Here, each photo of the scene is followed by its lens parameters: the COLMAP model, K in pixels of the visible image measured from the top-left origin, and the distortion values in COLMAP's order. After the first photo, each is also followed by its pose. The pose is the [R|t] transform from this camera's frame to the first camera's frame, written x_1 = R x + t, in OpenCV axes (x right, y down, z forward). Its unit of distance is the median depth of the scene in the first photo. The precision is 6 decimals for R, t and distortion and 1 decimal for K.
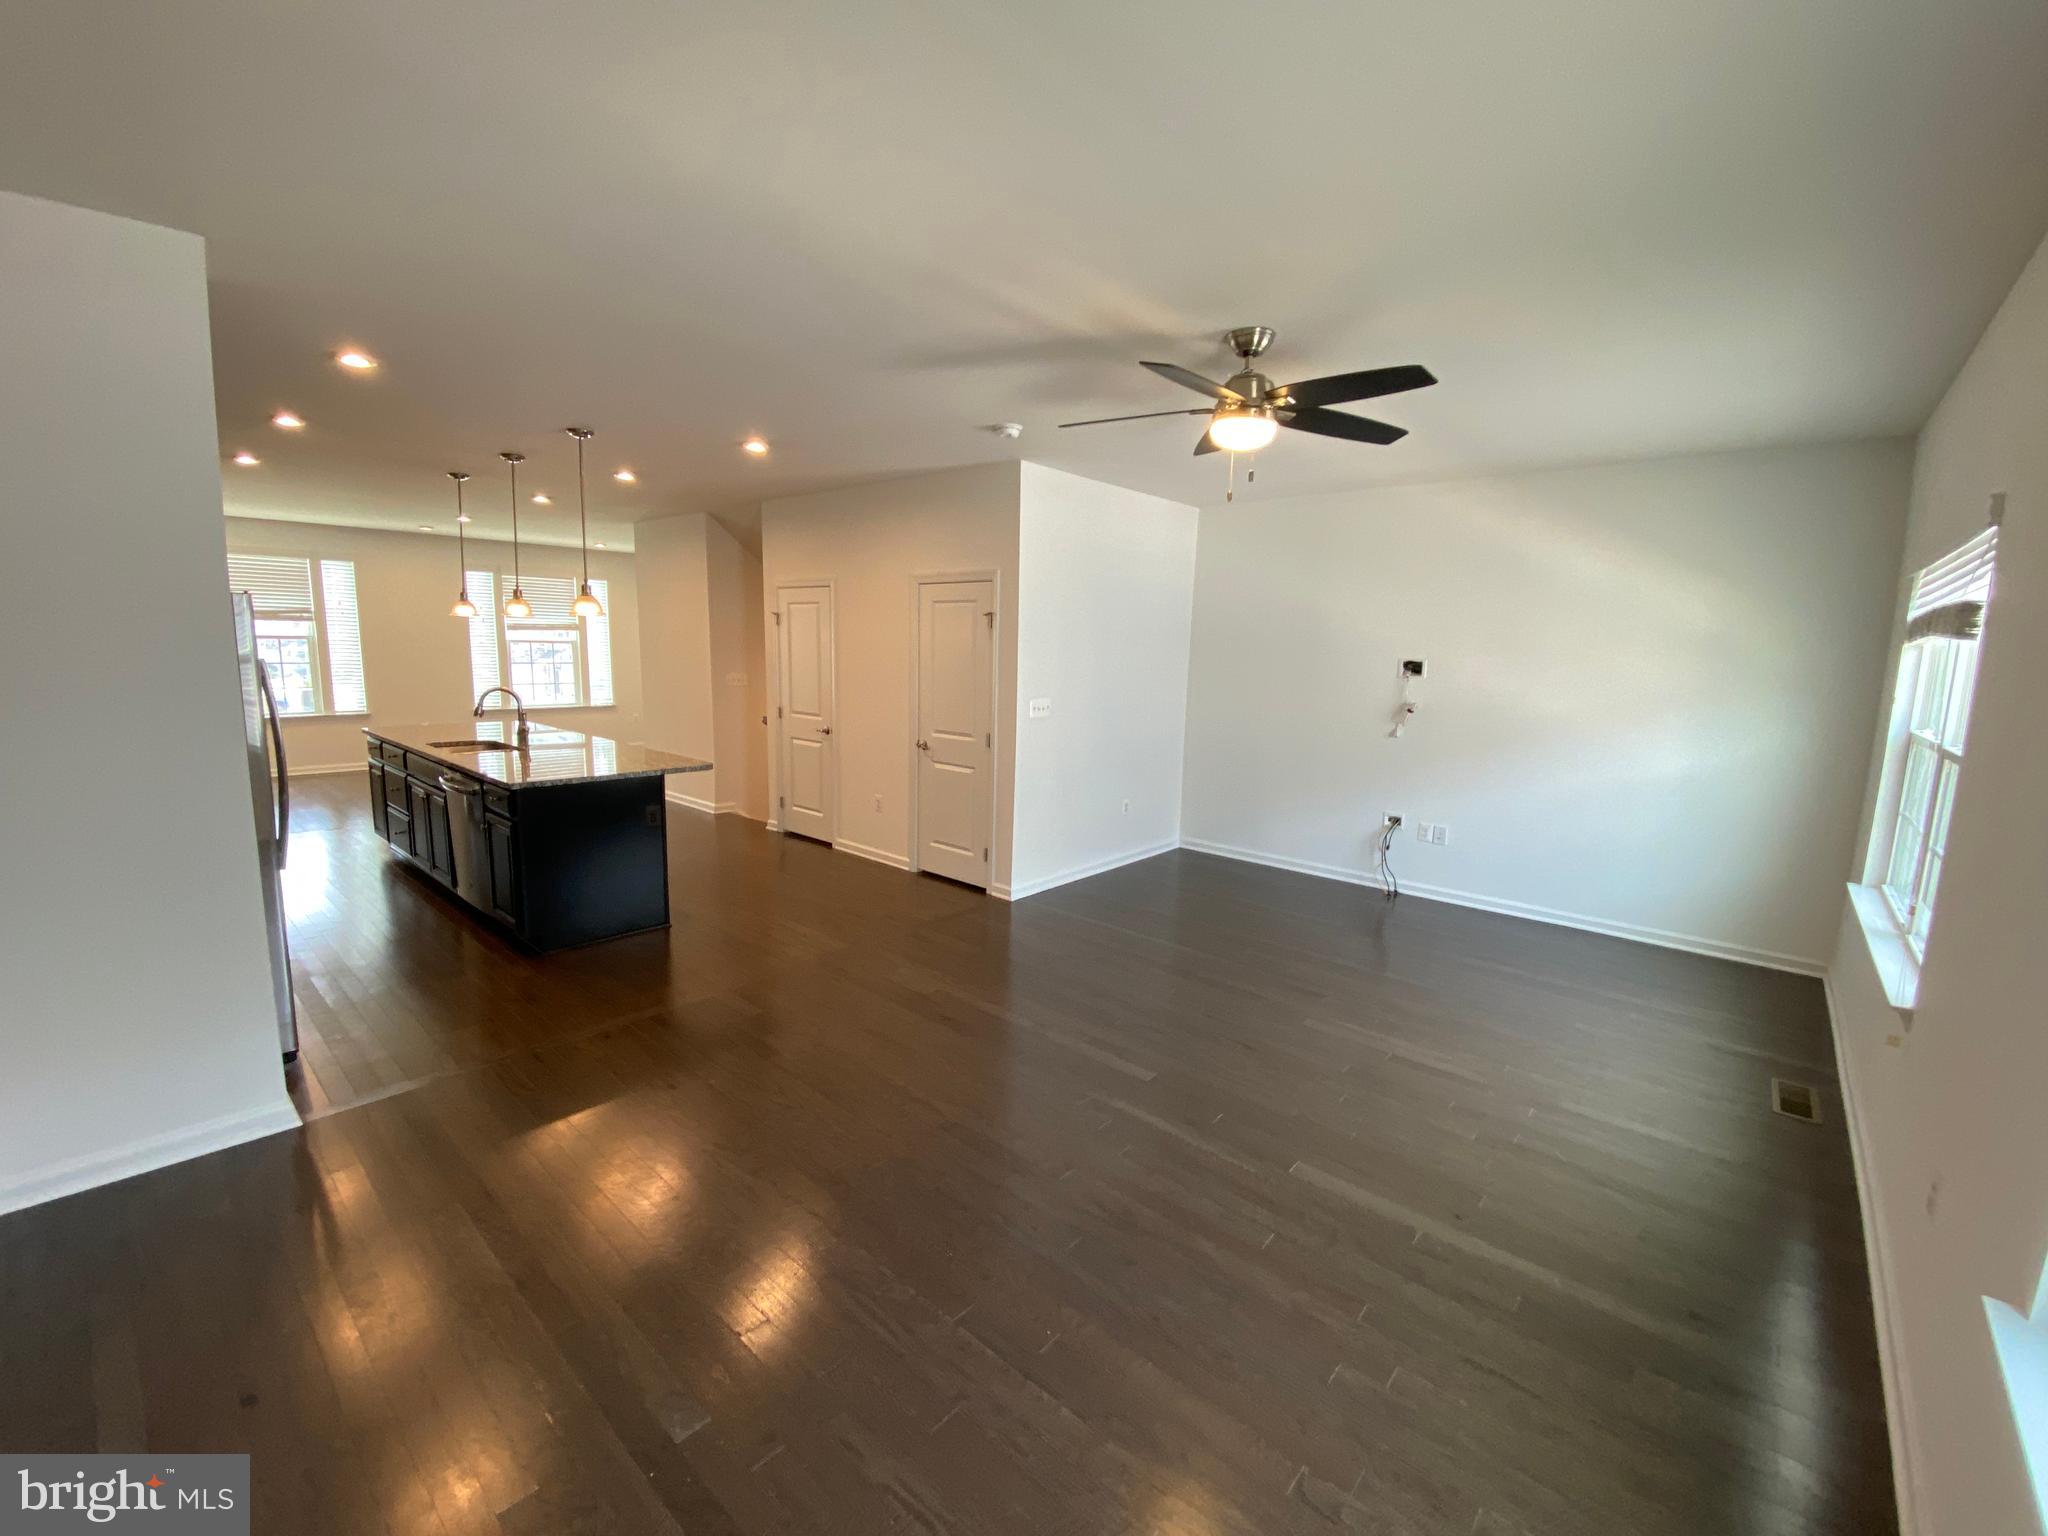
lens RADIAL K [[835.8, 0, 1024.6], [0, 835.8, 766.5], [0, 0, 1]] dist [0.005896, -0.009553]
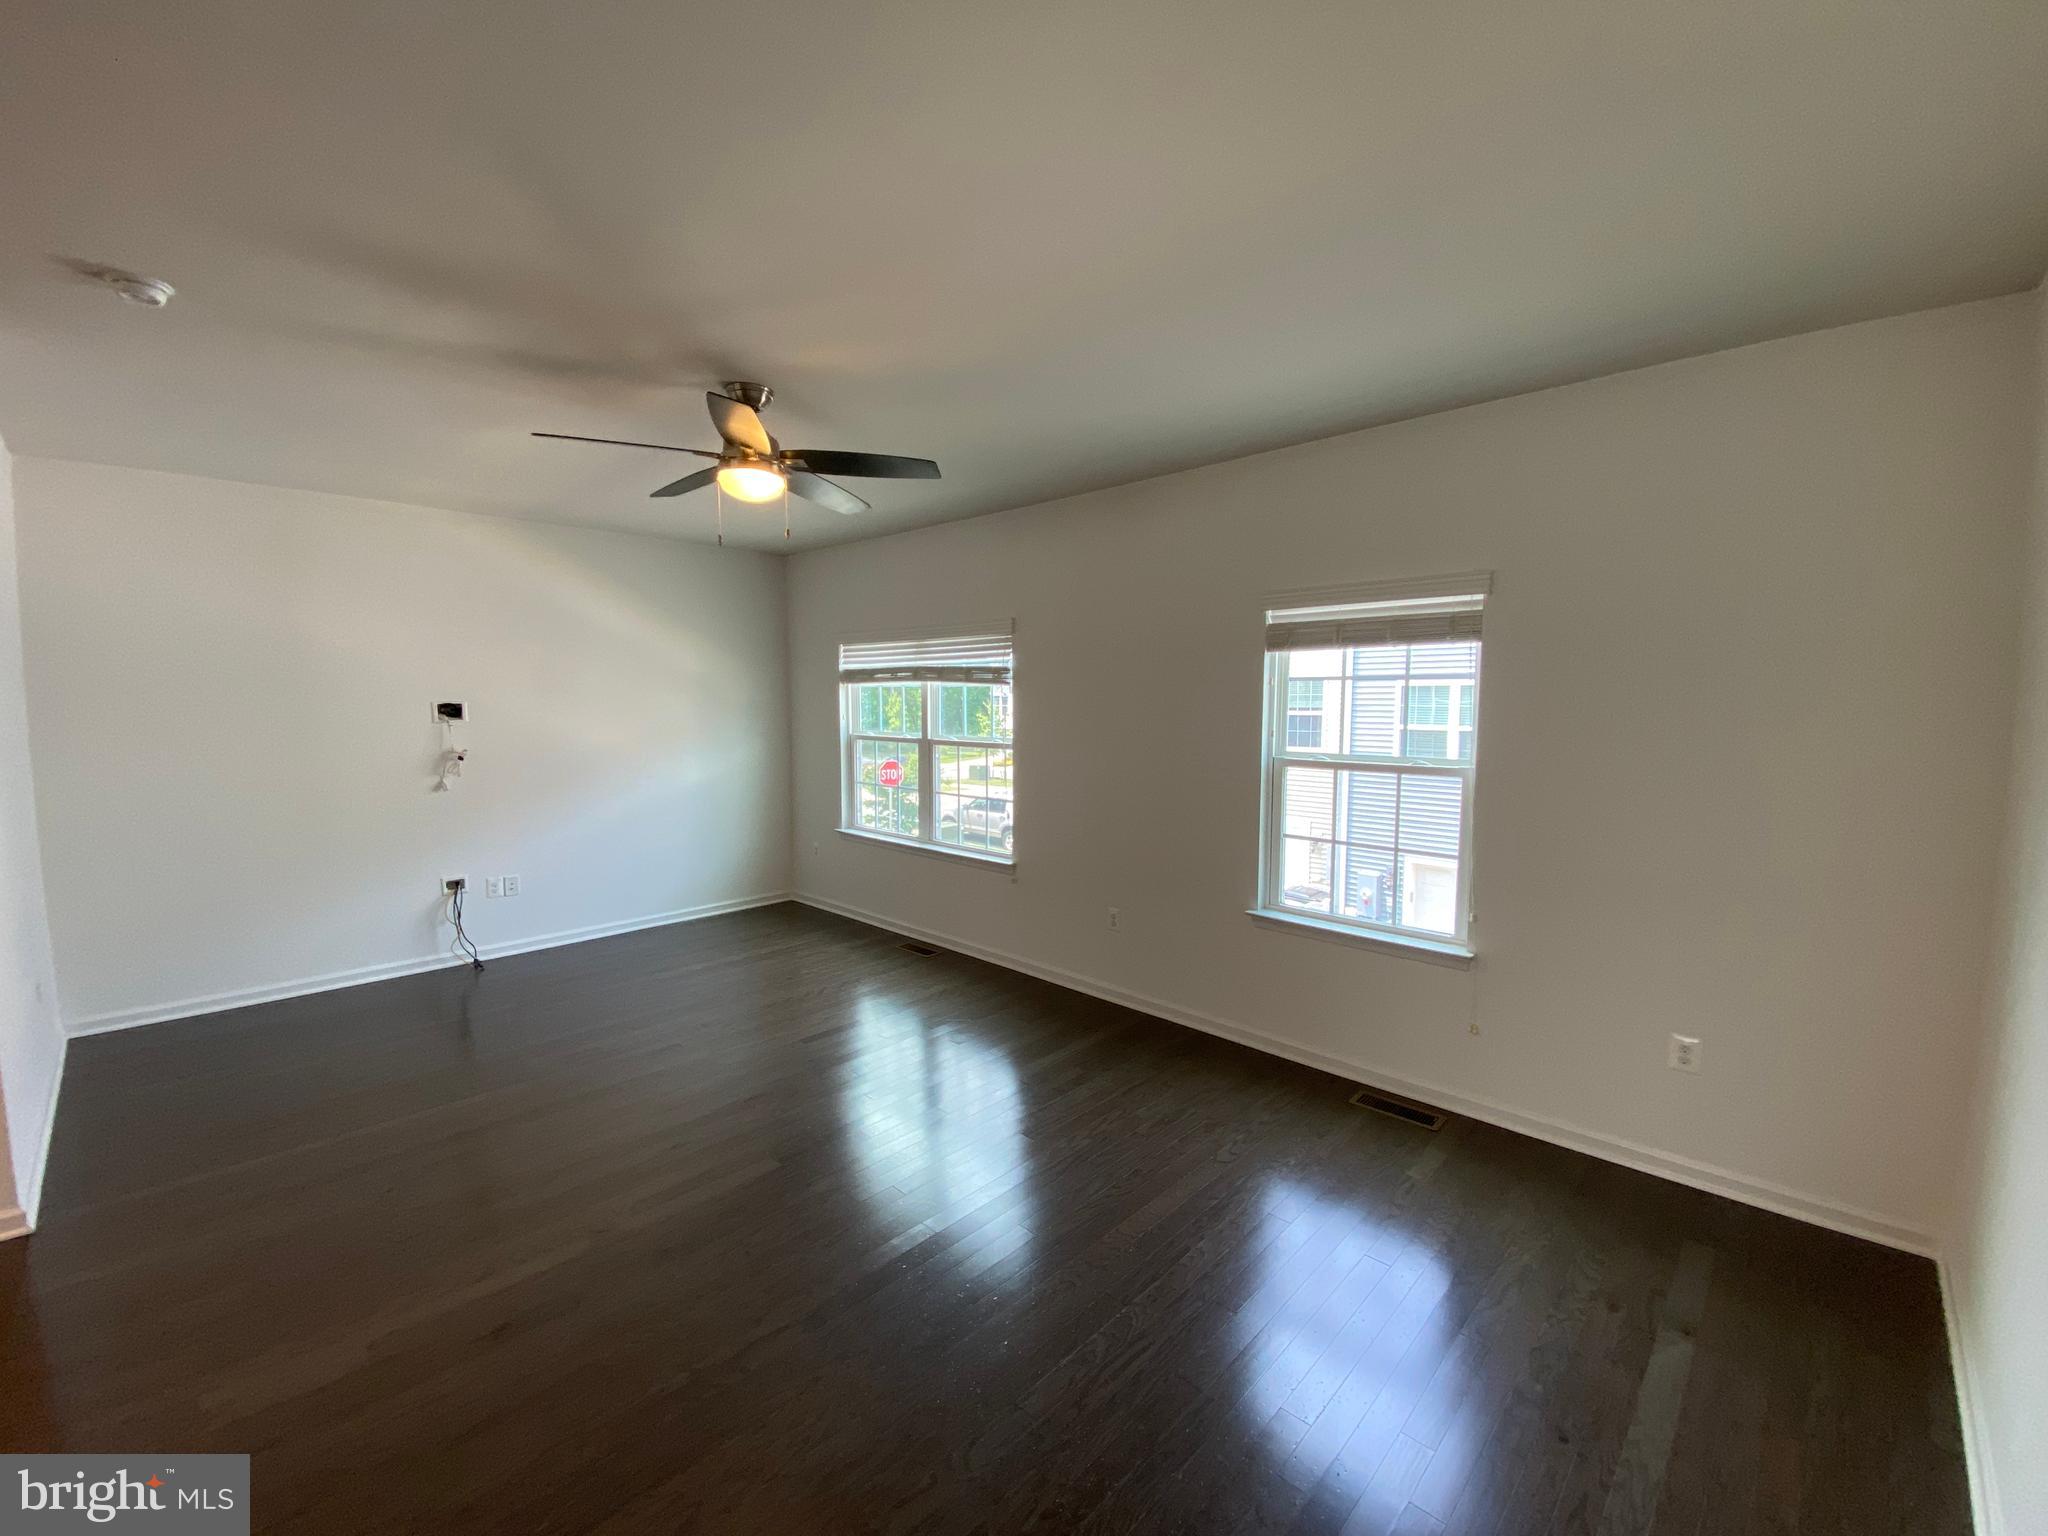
lens RADIAL K [[835.8, 0, 1027.0], [0, 835.8, 778.6], [0, 0, 1]] dist [0.005896, -0.009553]
pose [[0.029813, -0.121851, 0.992100, -0.409208], [0.139416, 0.983347, 0.116587, -0.065696], [-0.989785, 0.134839, 0.046305, 0.362507]]
